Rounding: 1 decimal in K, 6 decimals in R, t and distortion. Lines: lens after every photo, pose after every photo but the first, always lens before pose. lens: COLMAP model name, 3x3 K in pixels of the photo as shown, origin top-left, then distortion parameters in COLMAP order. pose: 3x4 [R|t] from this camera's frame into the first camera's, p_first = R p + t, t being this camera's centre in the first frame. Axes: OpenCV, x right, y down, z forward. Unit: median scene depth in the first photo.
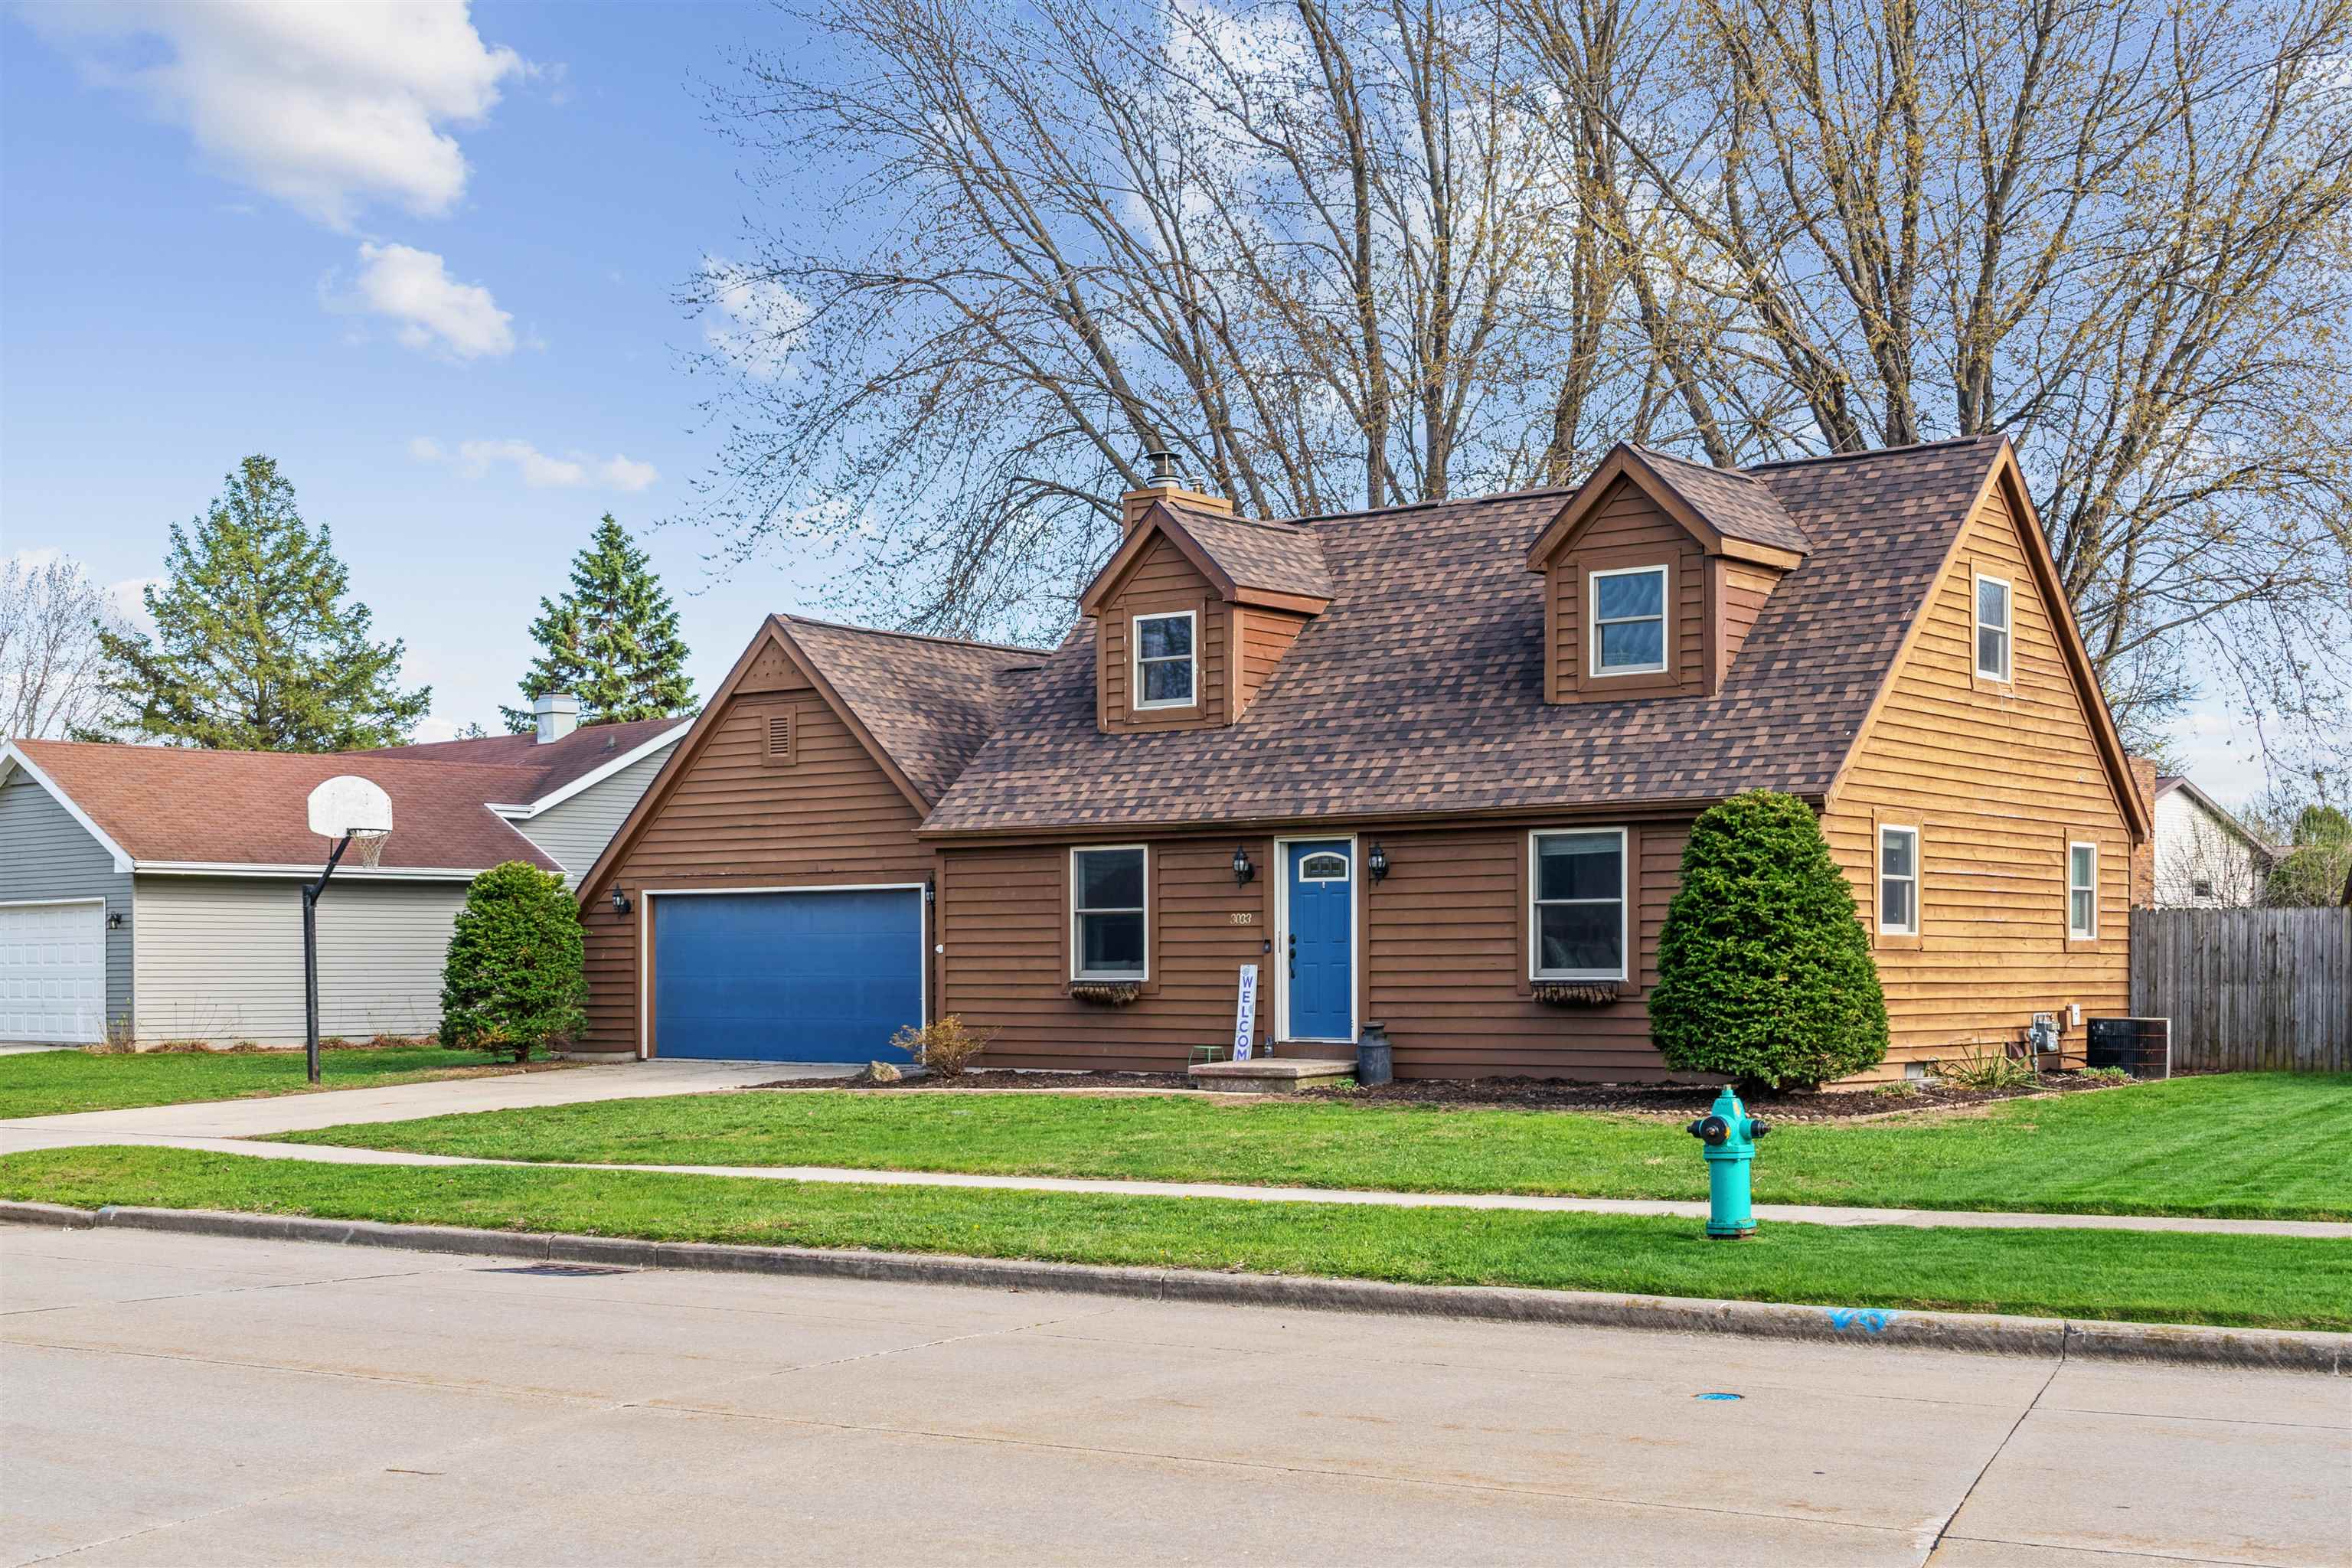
lens RADIAL K [[2923.1, 0, 1166.4], [0, 2923.1, 958.2], [0, 0, 1]] dist [0.029921, -0.011270]
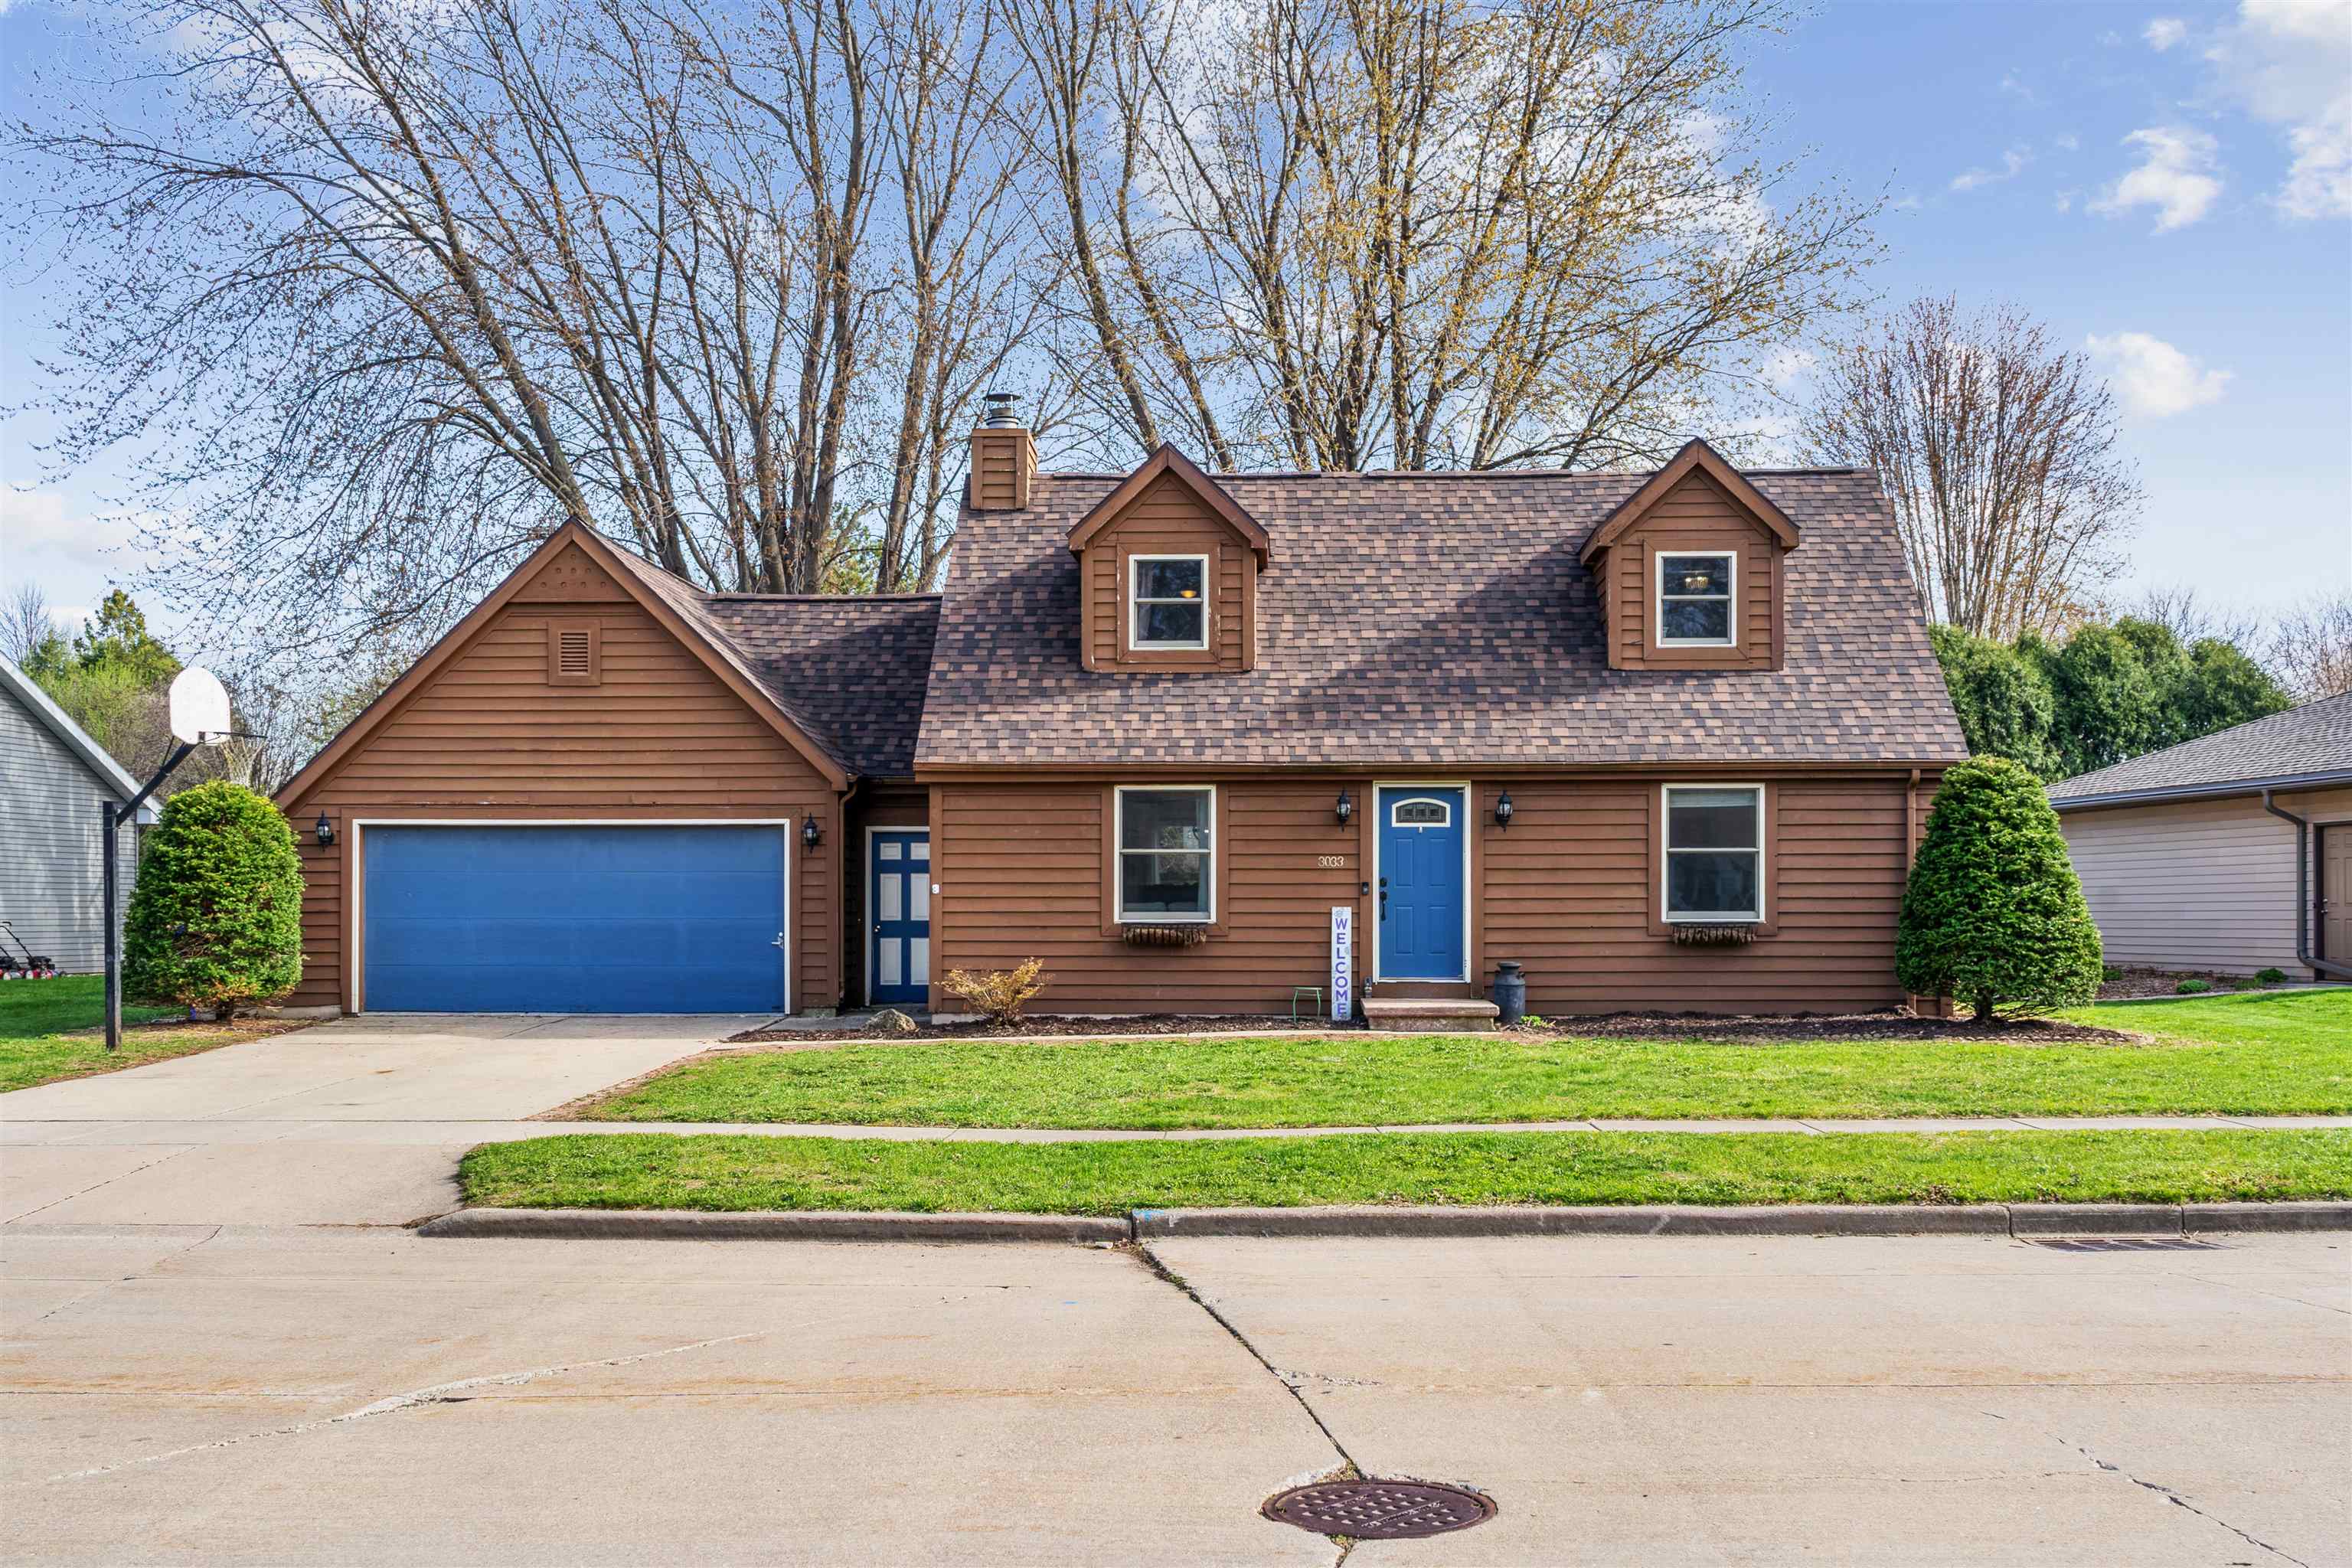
lens RADIAL K [[2408.5, 0, 1180.4], [0, 2408.5, 903.4], [0, 0, 1]] dist [0.009427, 0.008295]
pose [[0.814890, 0.005708, 0.579587, -0.503645], [-0.003980, 0.999983, -0.004252, 0.004820], [-0.579602, 0.001159, 0.814899, 0.349613]]
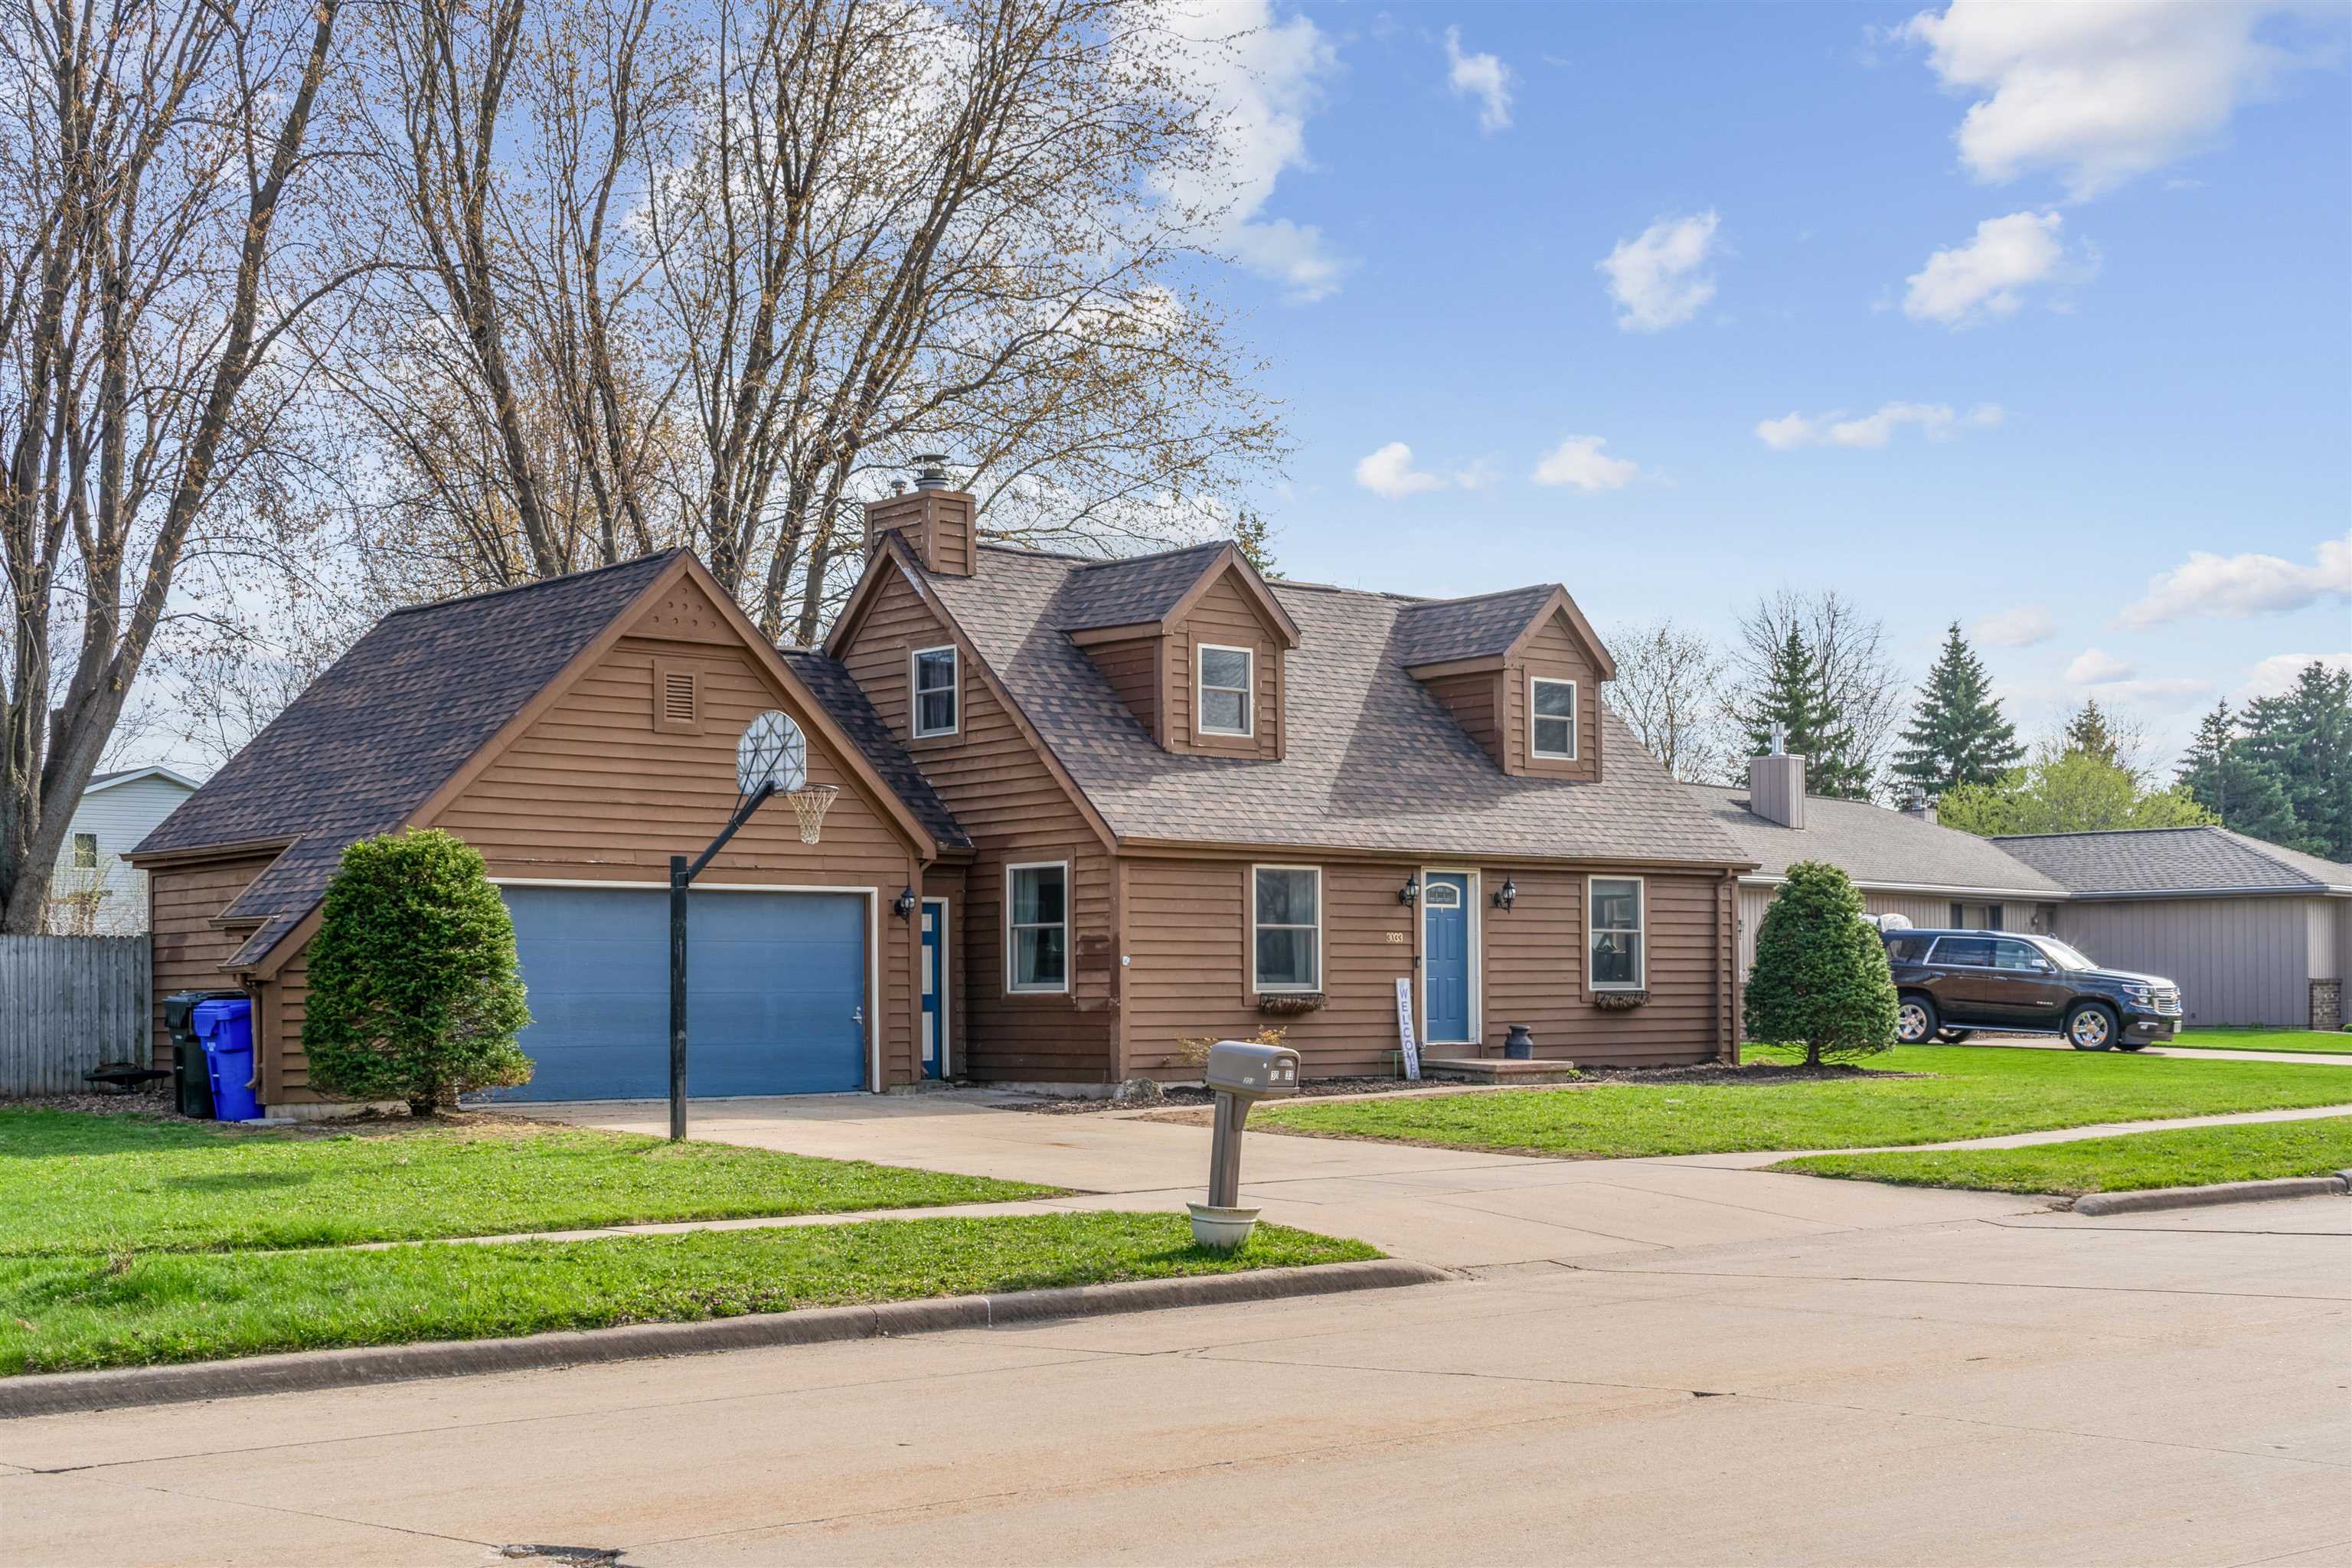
lens RADIAL K [[2923.1, 0, 1166.4], [0, 2923.1, 958.2], [0, 0, 1]] dist [0.029921, -0.011270]
pose [[0.190179, 0.015026, 0.981634, -1.106377], [0.003468, 0.999866, -0.015977, 0.012314], [-0.981743, 0.006443, 0.190102, 0.874399]]
